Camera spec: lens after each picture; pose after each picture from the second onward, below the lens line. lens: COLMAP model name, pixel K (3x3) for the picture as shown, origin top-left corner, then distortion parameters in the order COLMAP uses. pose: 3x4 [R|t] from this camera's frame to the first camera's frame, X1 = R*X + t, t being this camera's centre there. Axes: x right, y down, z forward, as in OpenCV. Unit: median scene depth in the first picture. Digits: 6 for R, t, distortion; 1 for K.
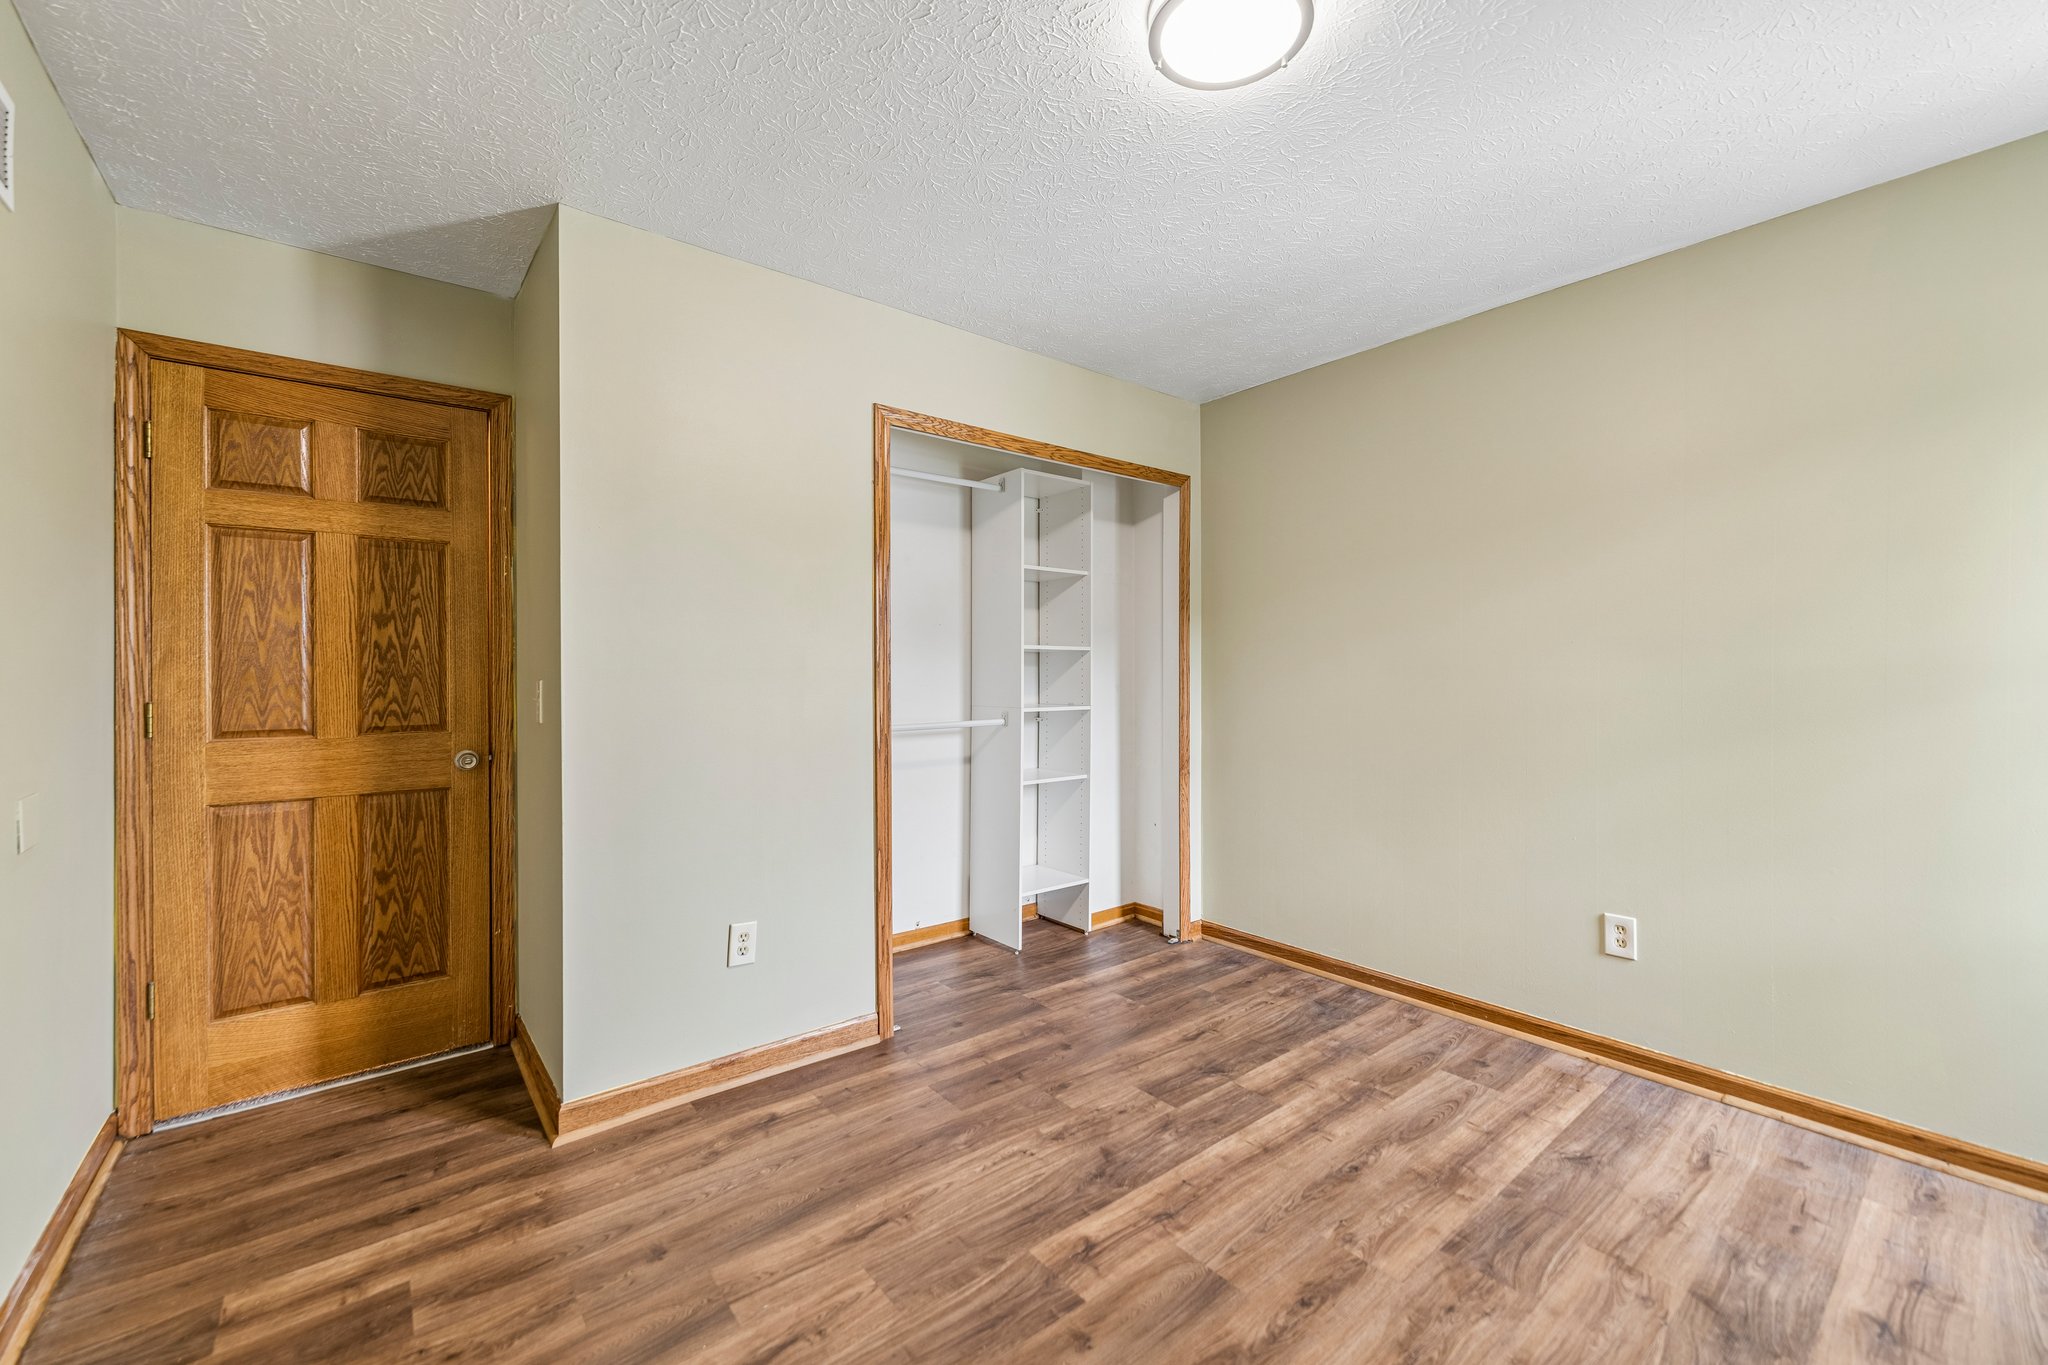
lens RADIAL K [[814.2, 0, 1020.0], [0, 814.2, 680.9], [0, 0, 1]] dist [-0.001663, -0.000182]
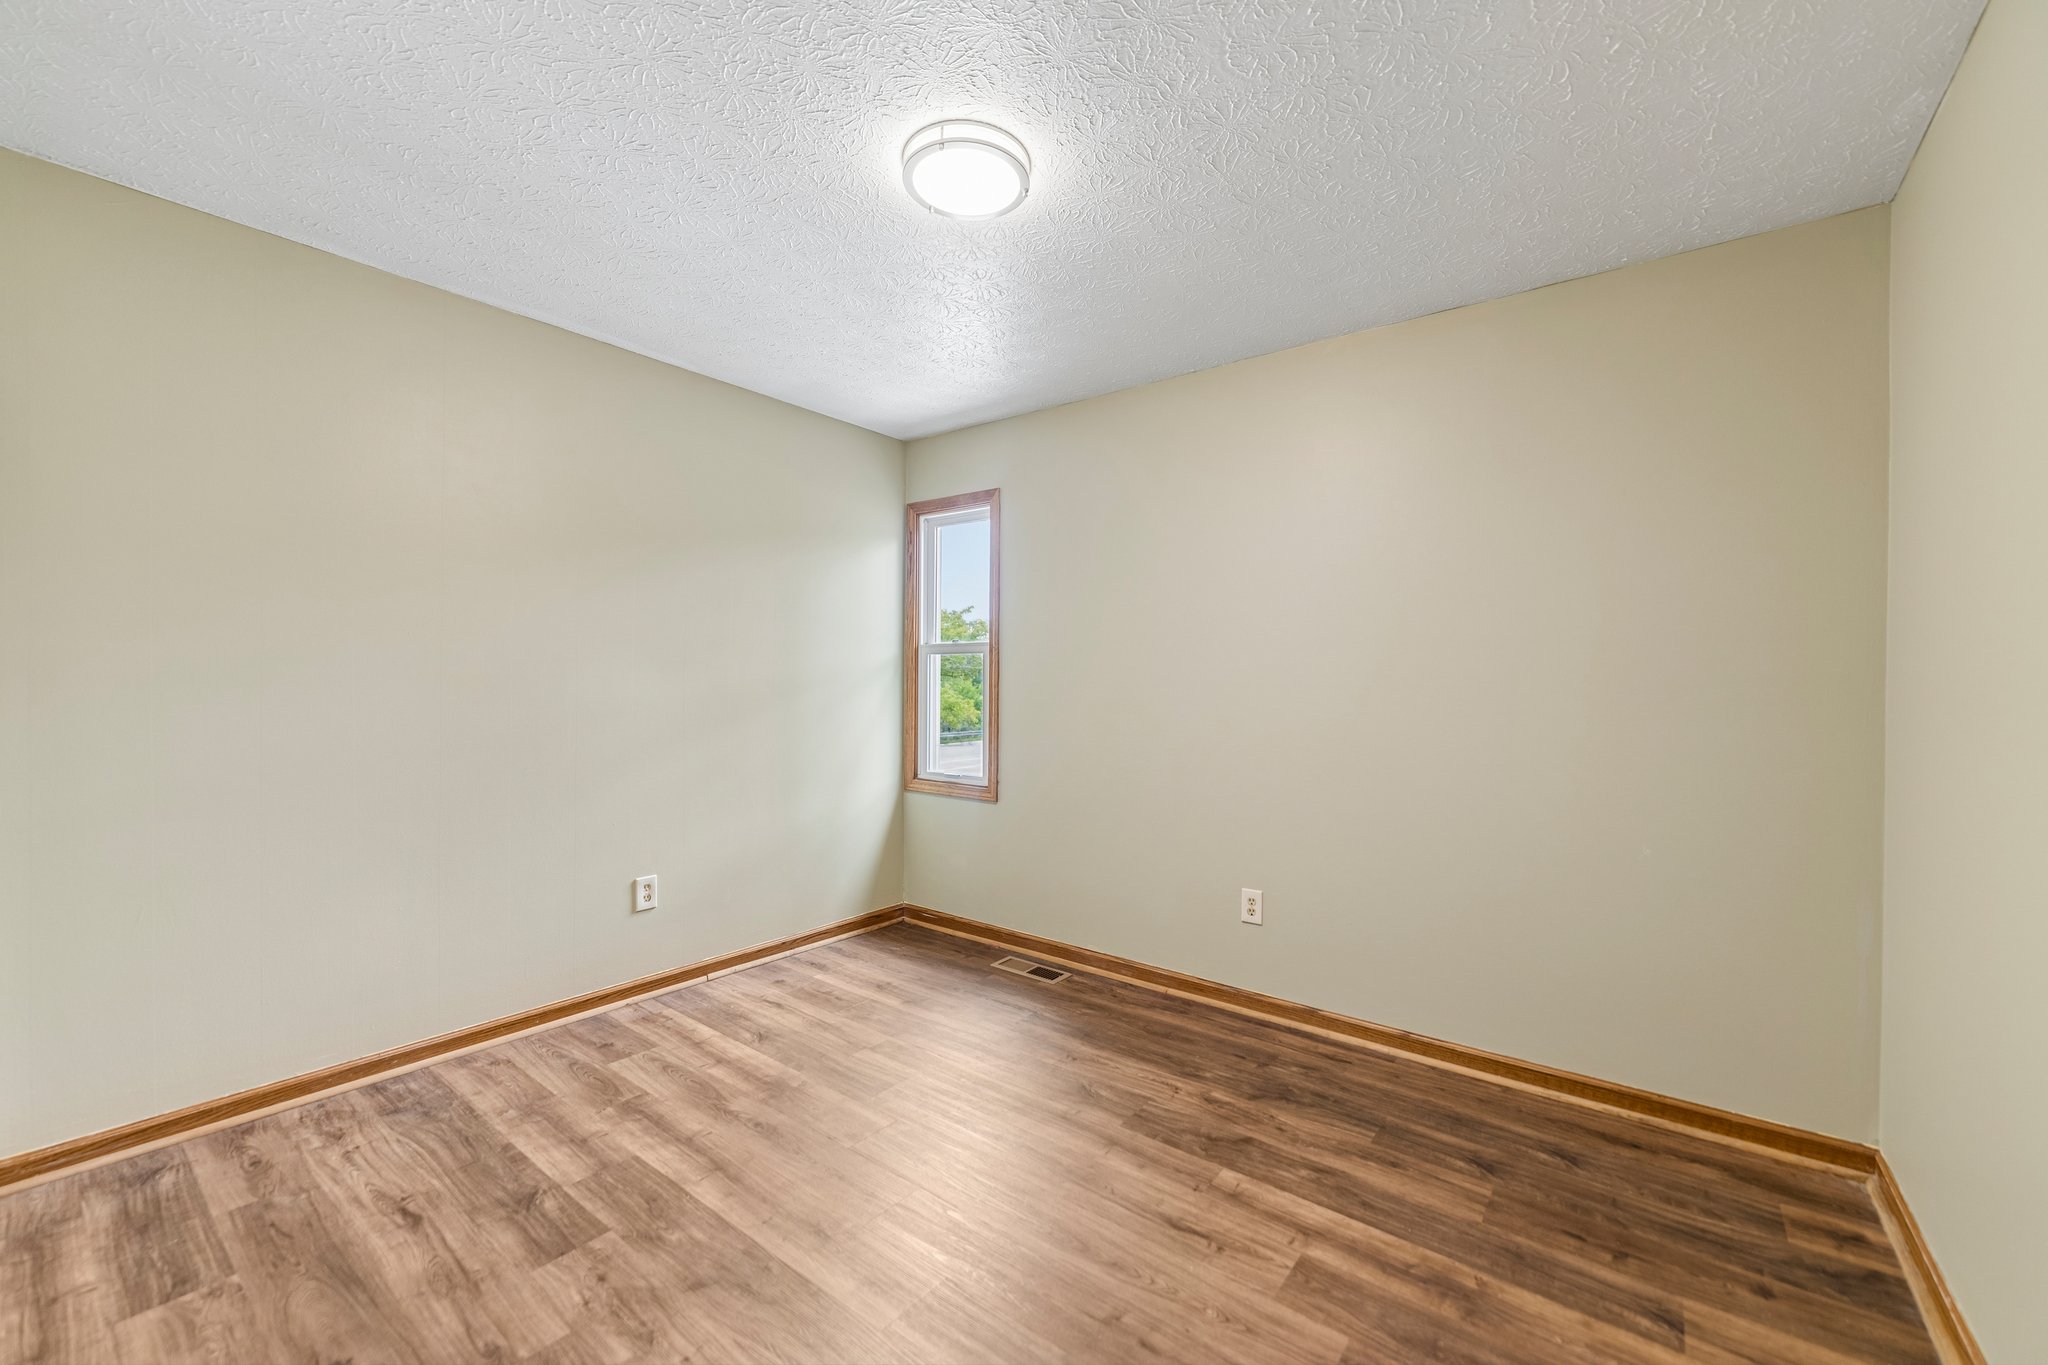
lens RADIAL K [[814.2, 0, 1020.0], [0, 814.2, 680.9], [0, 0, 1]] dist [-0.001663, -0.000182]
pose [[-0.230604, 0.004676, 0.973036, -0.690245], [-0.000599, 0.999988, -0.004948, -0.008860], [-0.973047, -0.001724, -0.230599, 0.811214]]
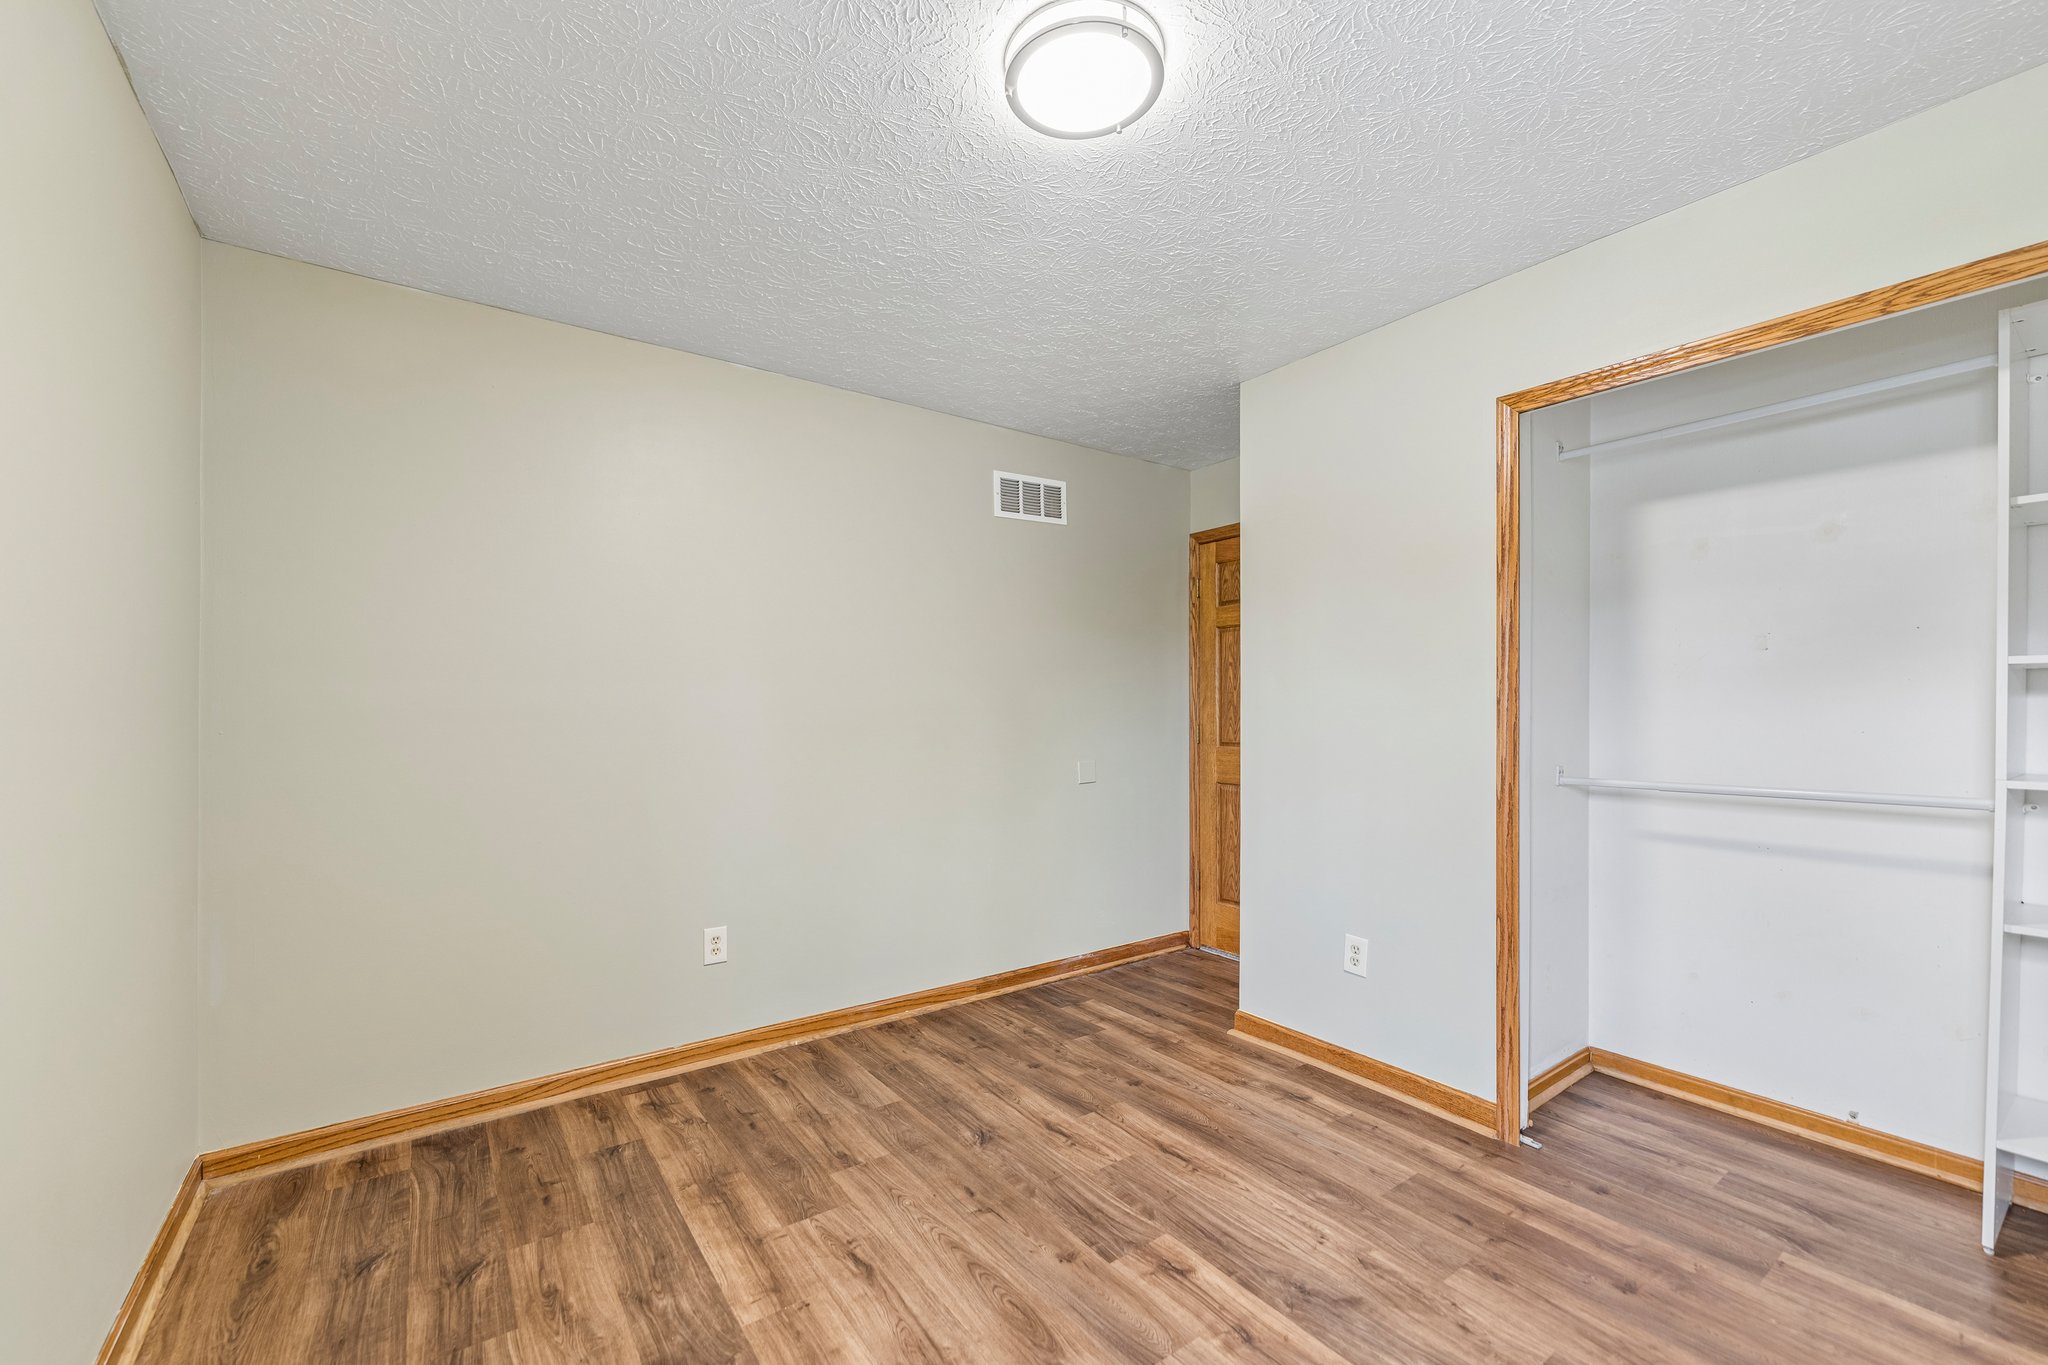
lens RADIAL K [[826.8, 0, 1026.0], [0, 826.8, 723.0], [0, 0, 1]] dist [0.000000, -0.000005]
pose [[-0.040157, 0.019637, -0.999000, 0.866685], [-0.008288, 0.999766, 0.019985, -0.012922], [0.999159, 0.009082, -0.039985, 0.648510]]
